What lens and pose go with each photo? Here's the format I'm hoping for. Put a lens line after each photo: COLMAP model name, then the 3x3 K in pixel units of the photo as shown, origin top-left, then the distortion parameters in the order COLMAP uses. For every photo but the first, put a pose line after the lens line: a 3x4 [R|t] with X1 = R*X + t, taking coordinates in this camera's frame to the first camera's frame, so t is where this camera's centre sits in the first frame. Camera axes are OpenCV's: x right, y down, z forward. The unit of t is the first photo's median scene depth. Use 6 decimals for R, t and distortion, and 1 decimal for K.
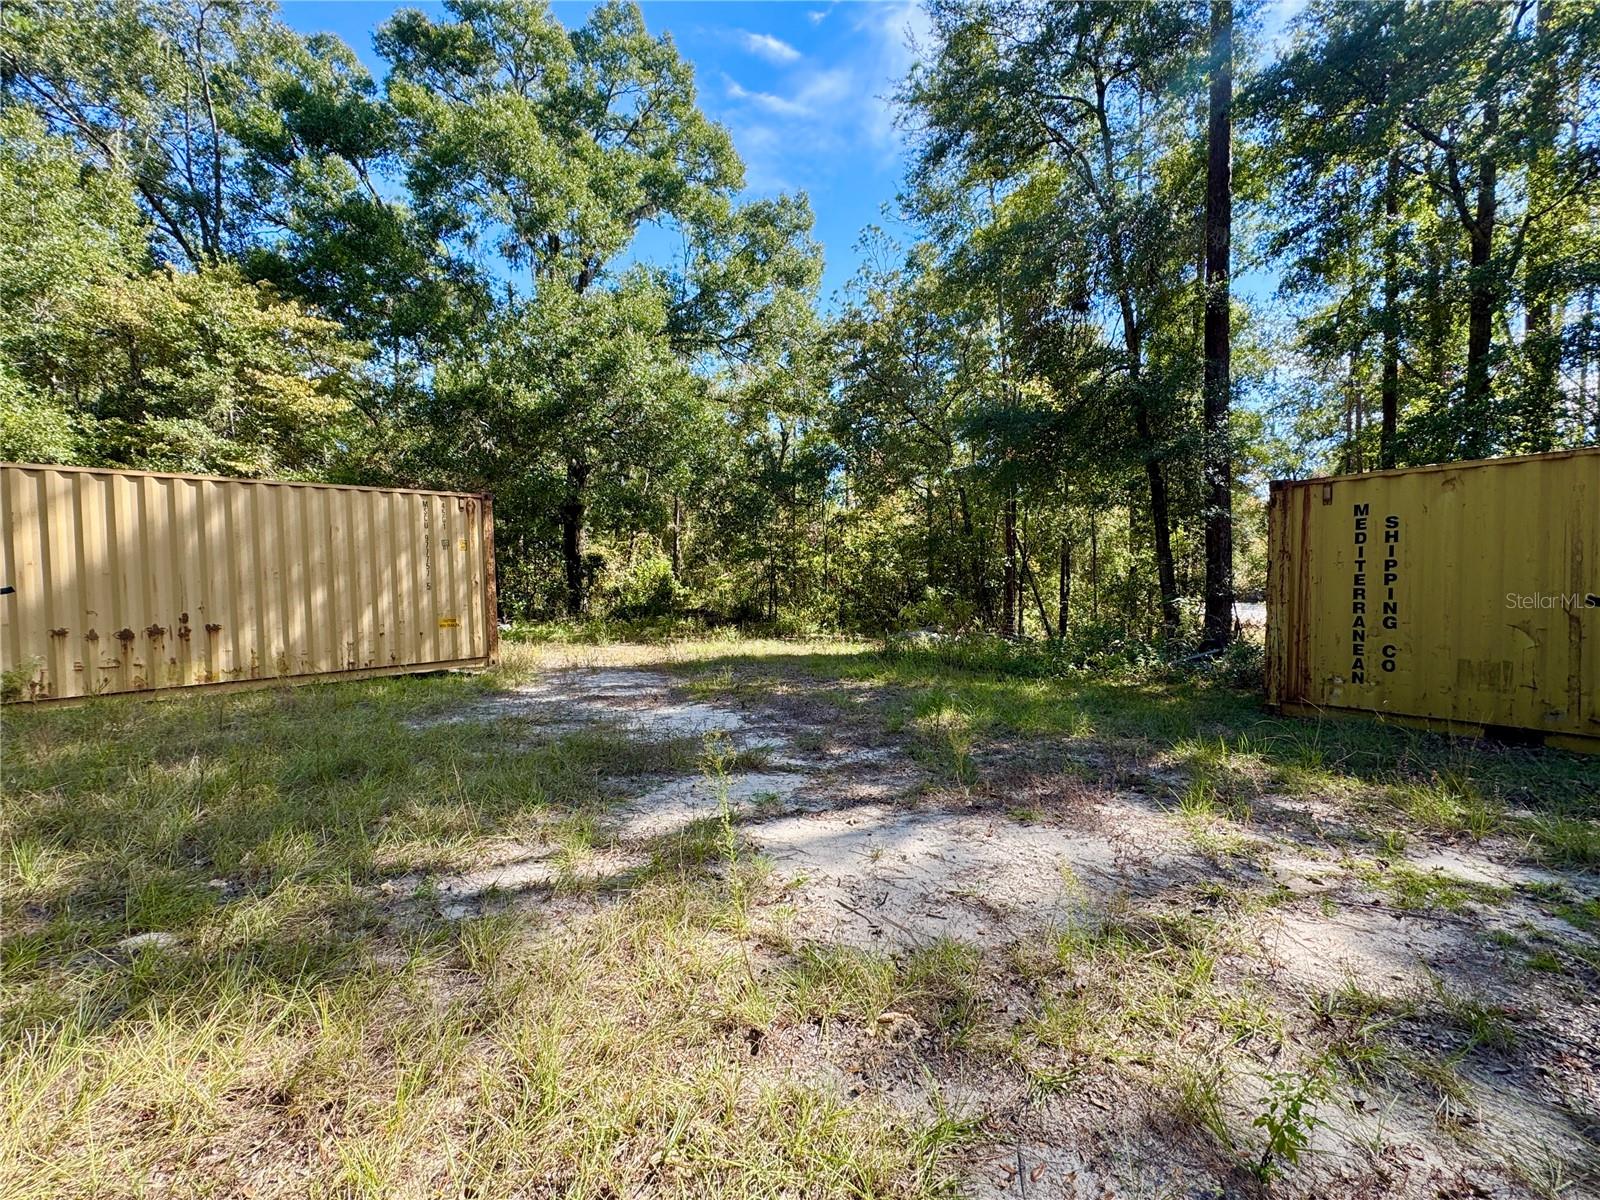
lens RADIAL K [[718.2, 0, 795.8], [0, 718.2, 595.2], [0, 0, 1]] dist [-0.001514, 0.000621]
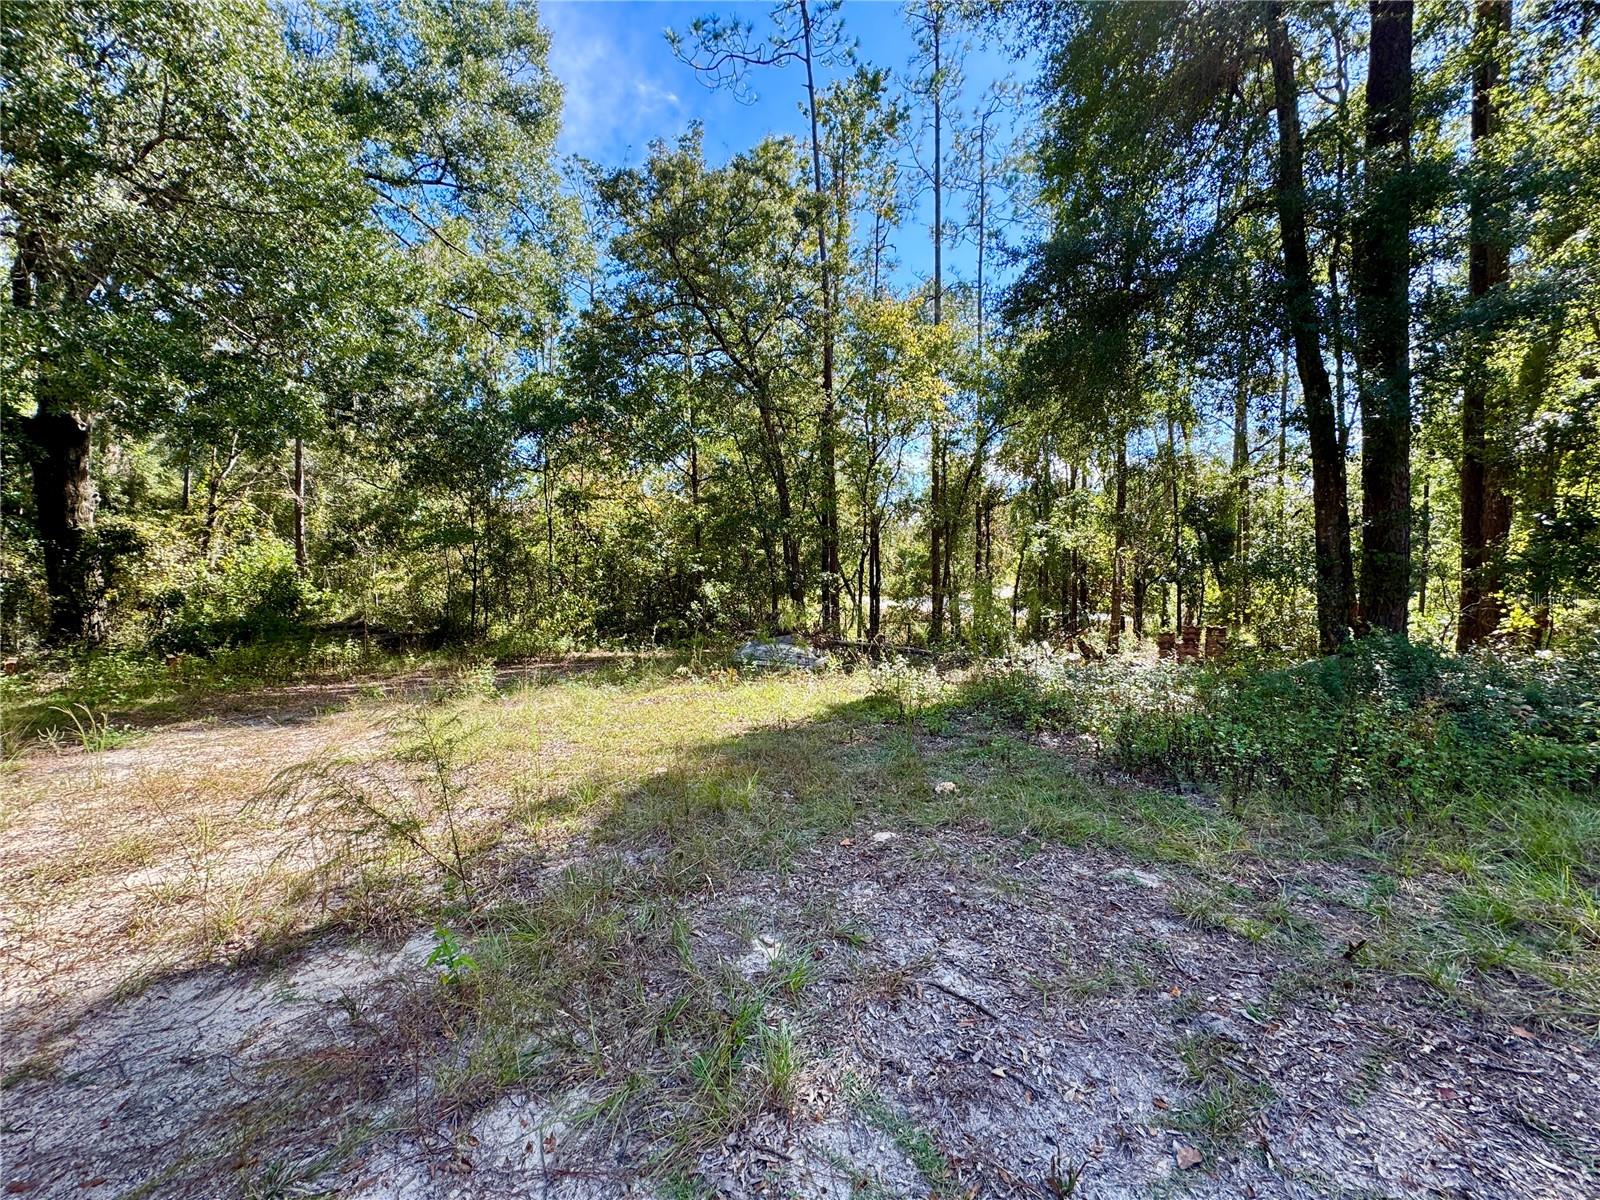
lens RADIAL K [[637.4, 0, 793.6], [0, 637.4, 596.5], [0, 0, 1]] dist [0.001275, 0.000448]
pose [[0.872542, -0.021959, 0.488045, -0.149719], [0.021166, 0.999750, 0.007142, 0.001052], [-0.488080, 0.004099, 0.872789, 0.682868]]
